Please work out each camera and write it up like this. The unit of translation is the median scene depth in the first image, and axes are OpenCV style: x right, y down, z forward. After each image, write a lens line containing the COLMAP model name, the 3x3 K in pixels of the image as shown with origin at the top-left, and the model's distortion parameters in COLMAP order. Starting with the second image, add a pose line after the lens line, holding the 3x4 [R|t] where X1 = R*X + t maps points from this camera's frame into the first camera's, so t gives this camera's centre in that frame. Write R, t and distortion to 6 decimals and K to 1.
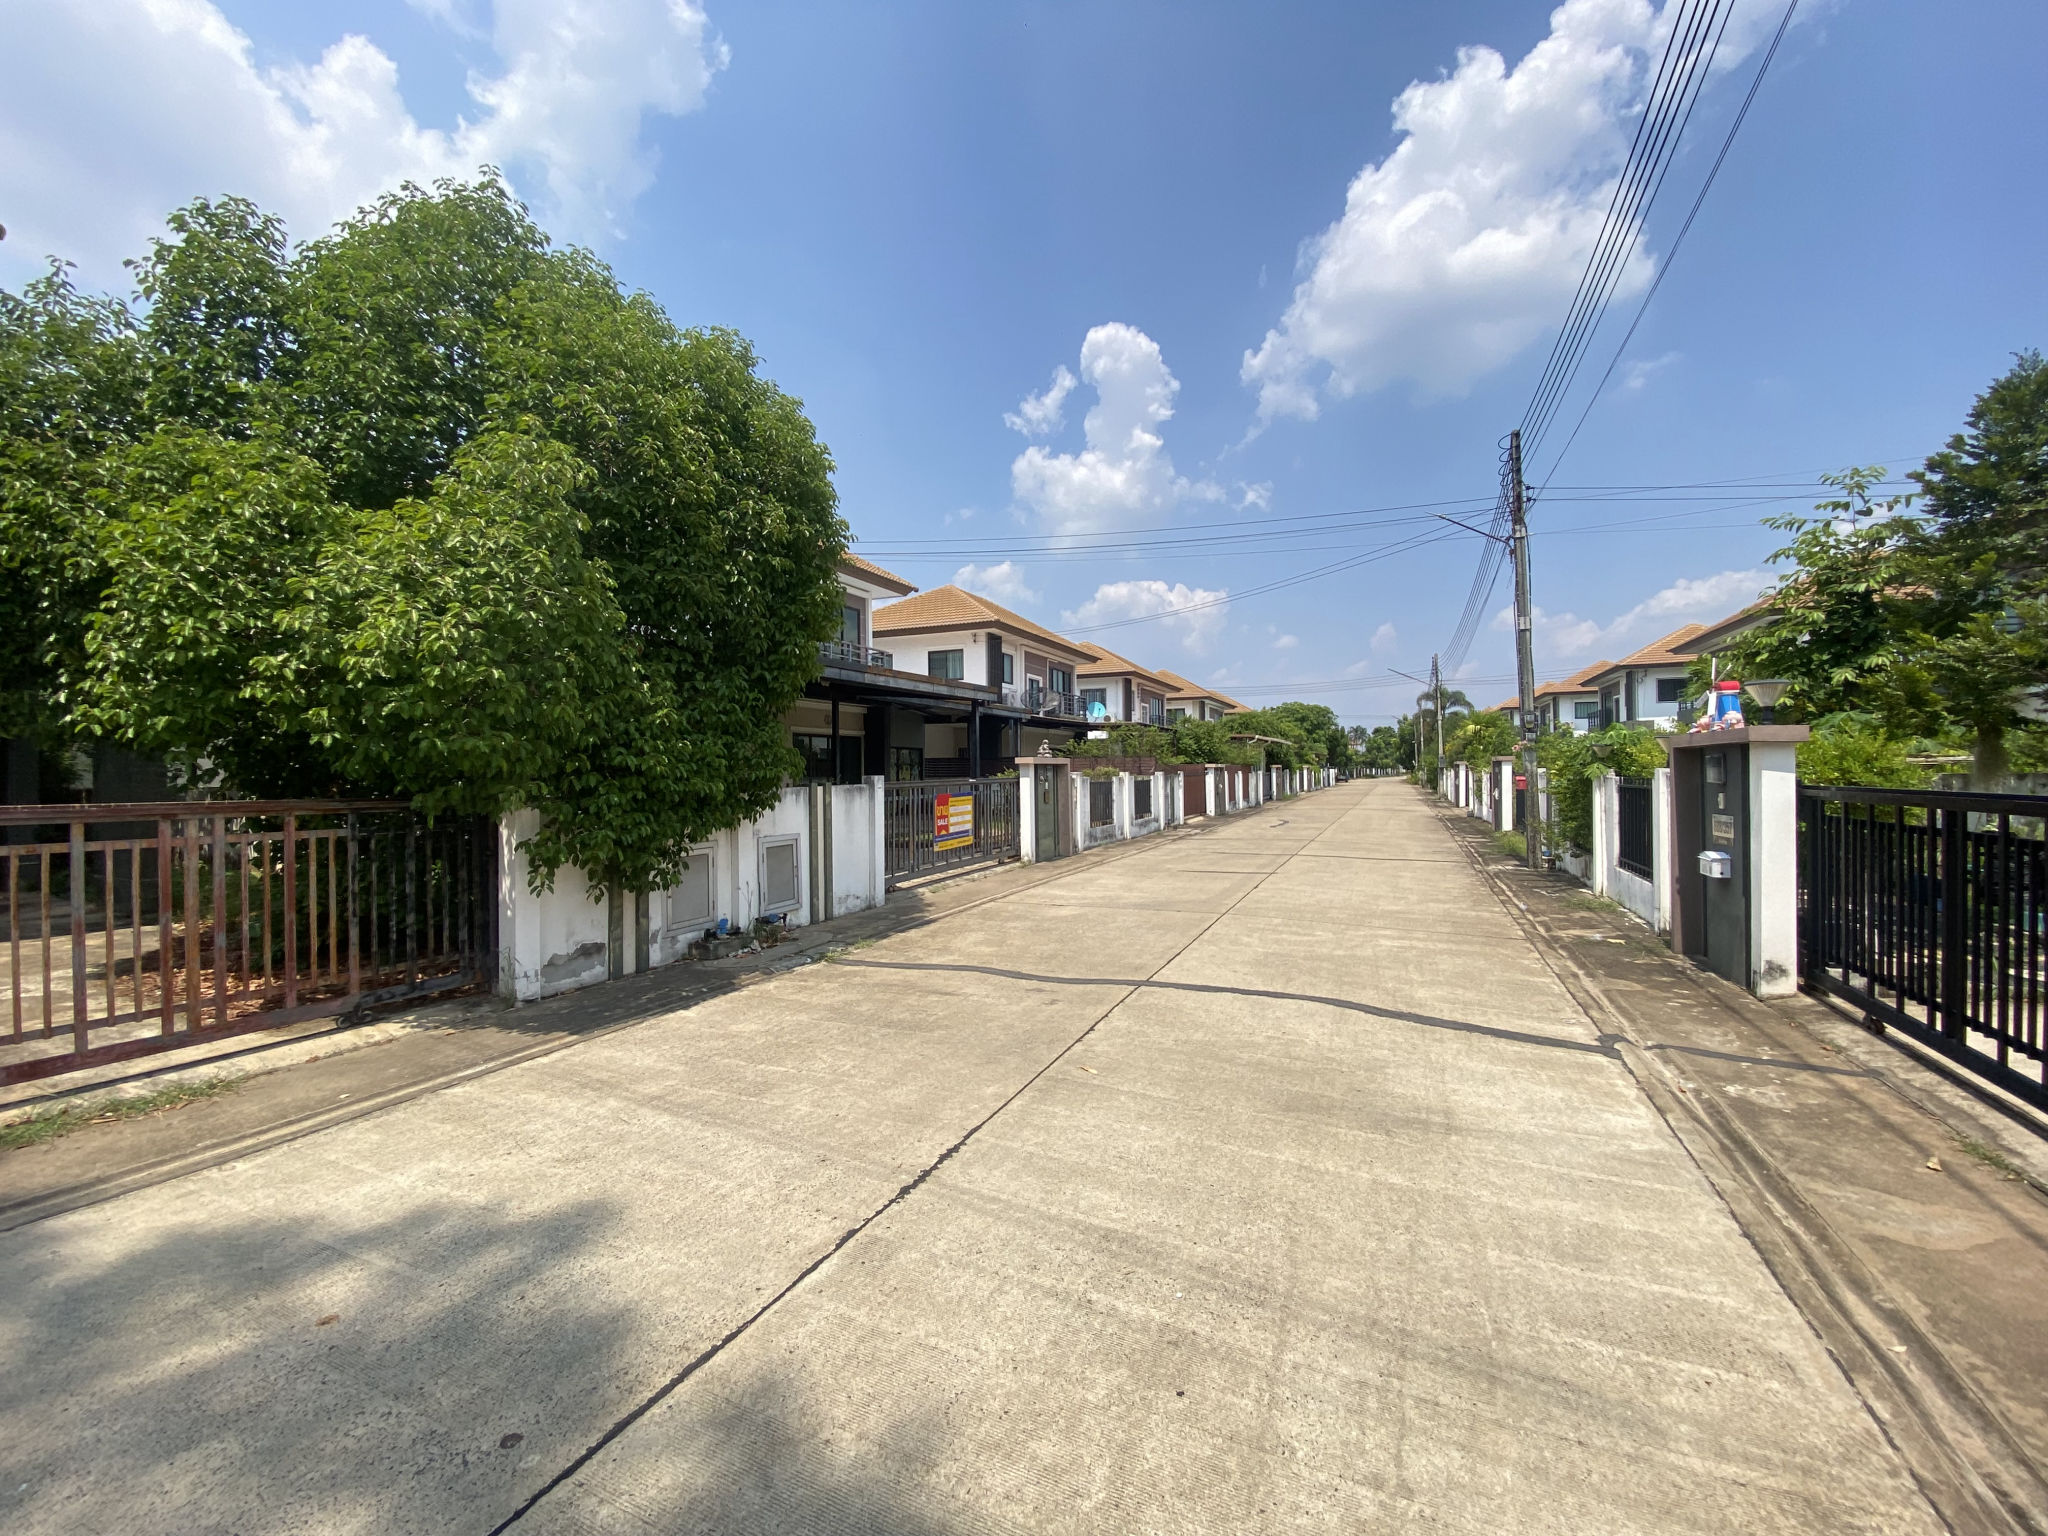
lens RADIAL K [[823.3, 0, 1045.6], [0, 823.3, 769.3], [0, 0, 1]] dist [0.014188, -0.016150]
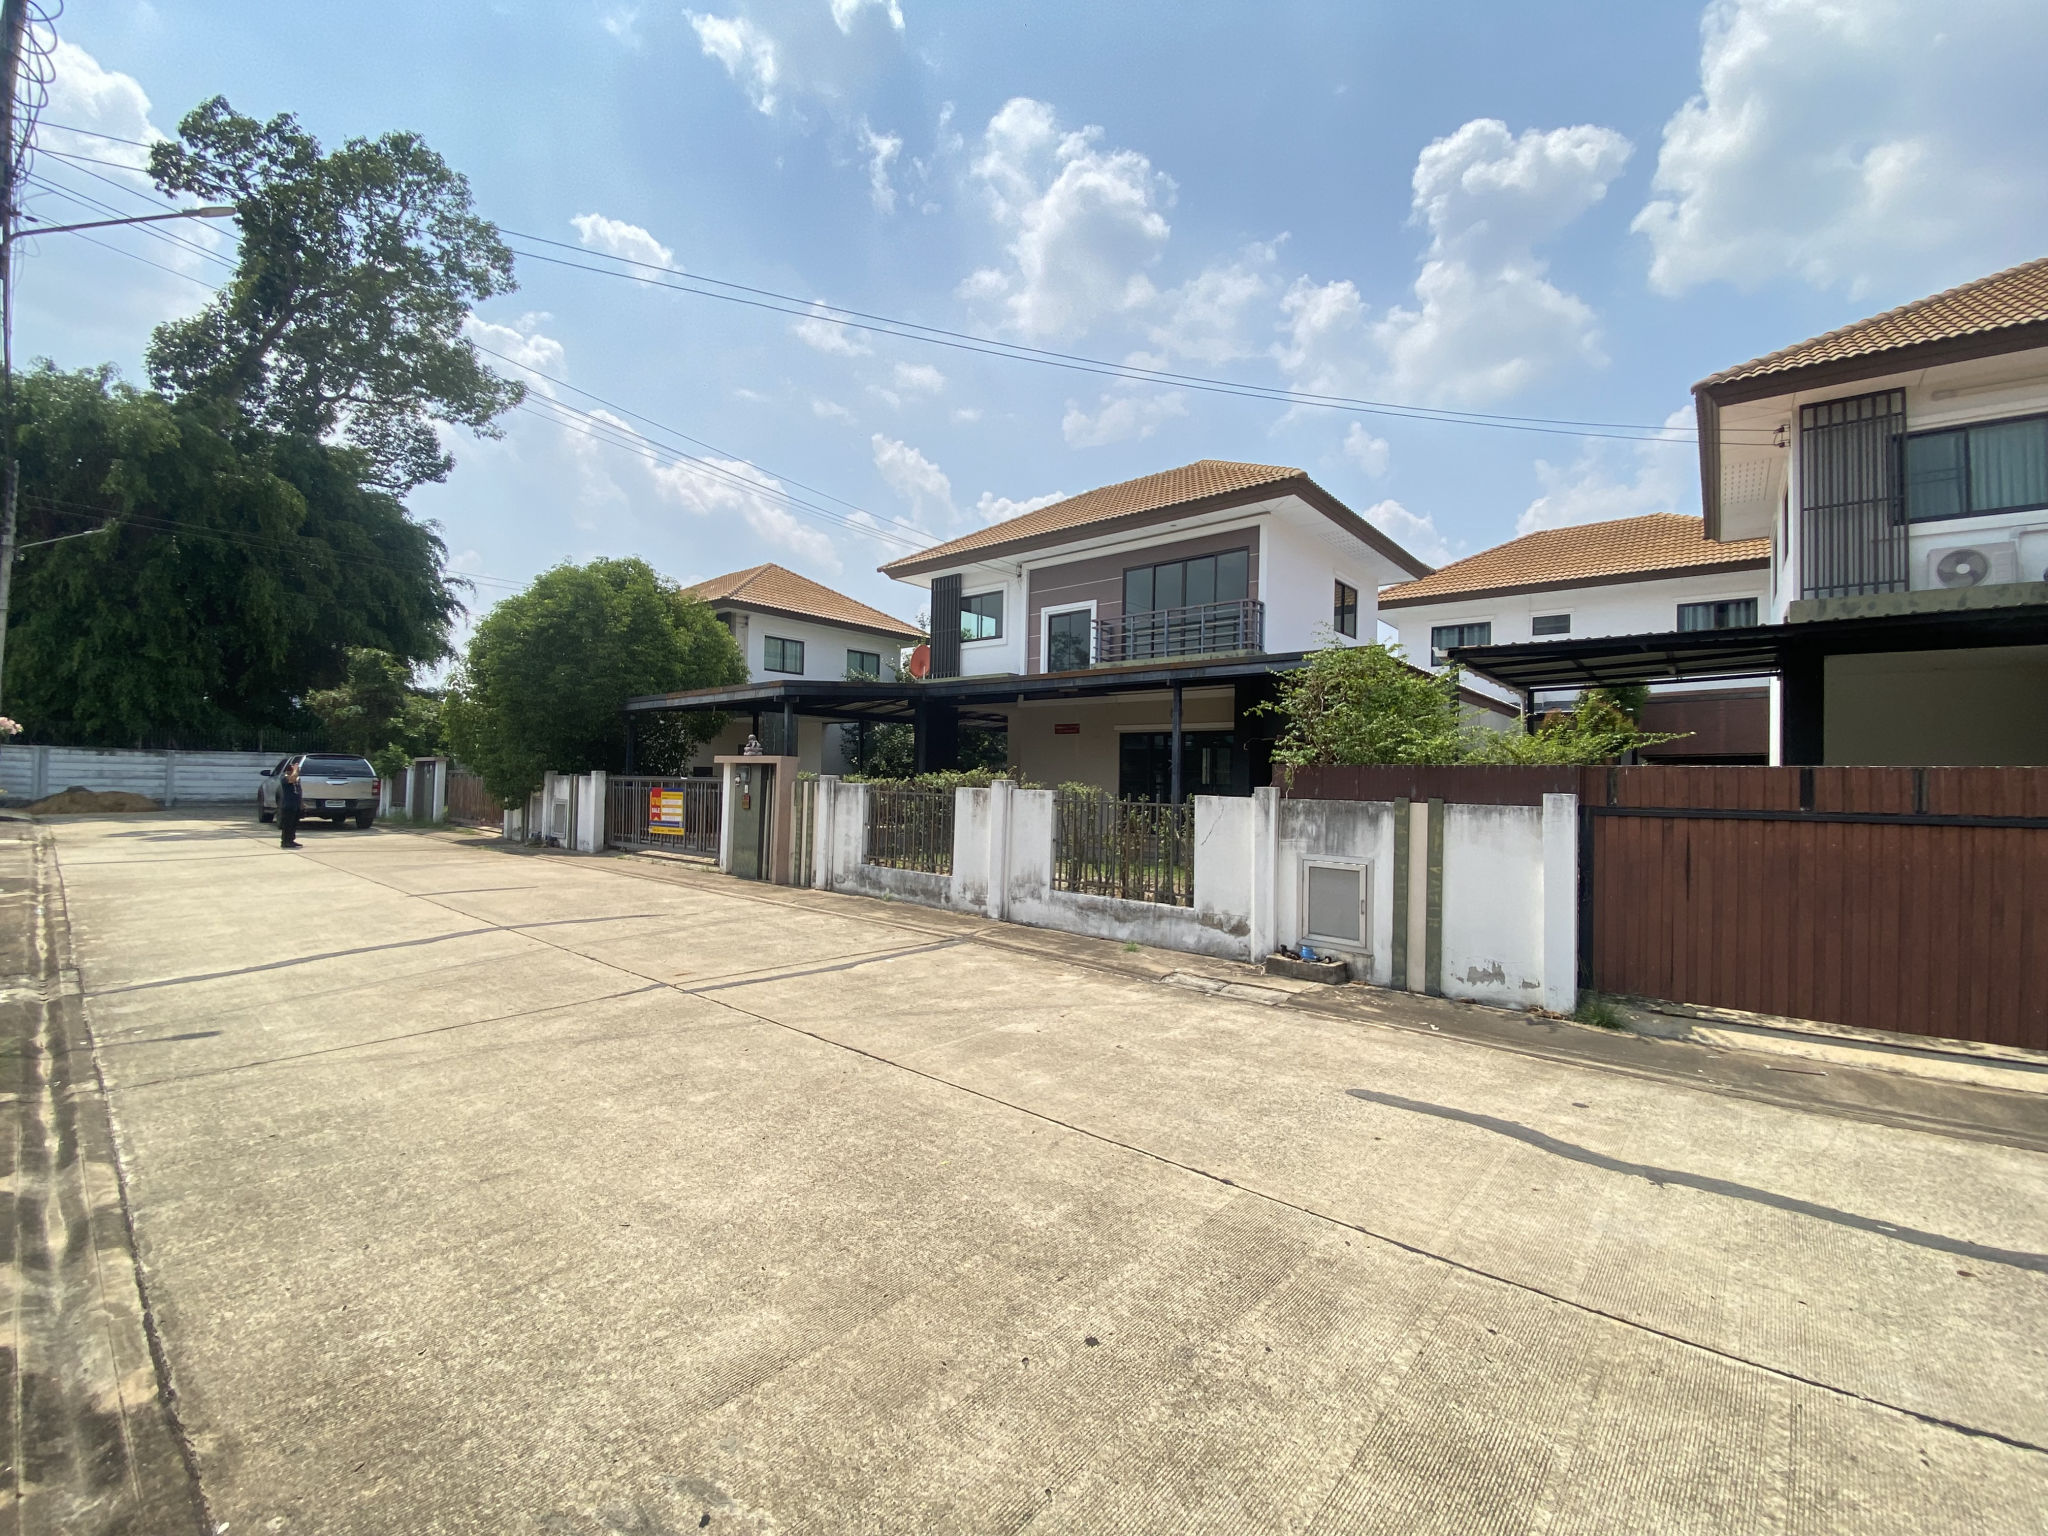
lens RADIAL K [[823.3, 0, 1045.6], [0, 823.3, 769.3], [0, 0, 1]] dist [0.014188, -0.016150]
pose [[-0.278444, 0.005653, -0.960436, 0.855634], [-0.007538, 0.999939, 0.008071, -0.012008], [0.960423, 0.009488, -0.278384, 1.796988]]
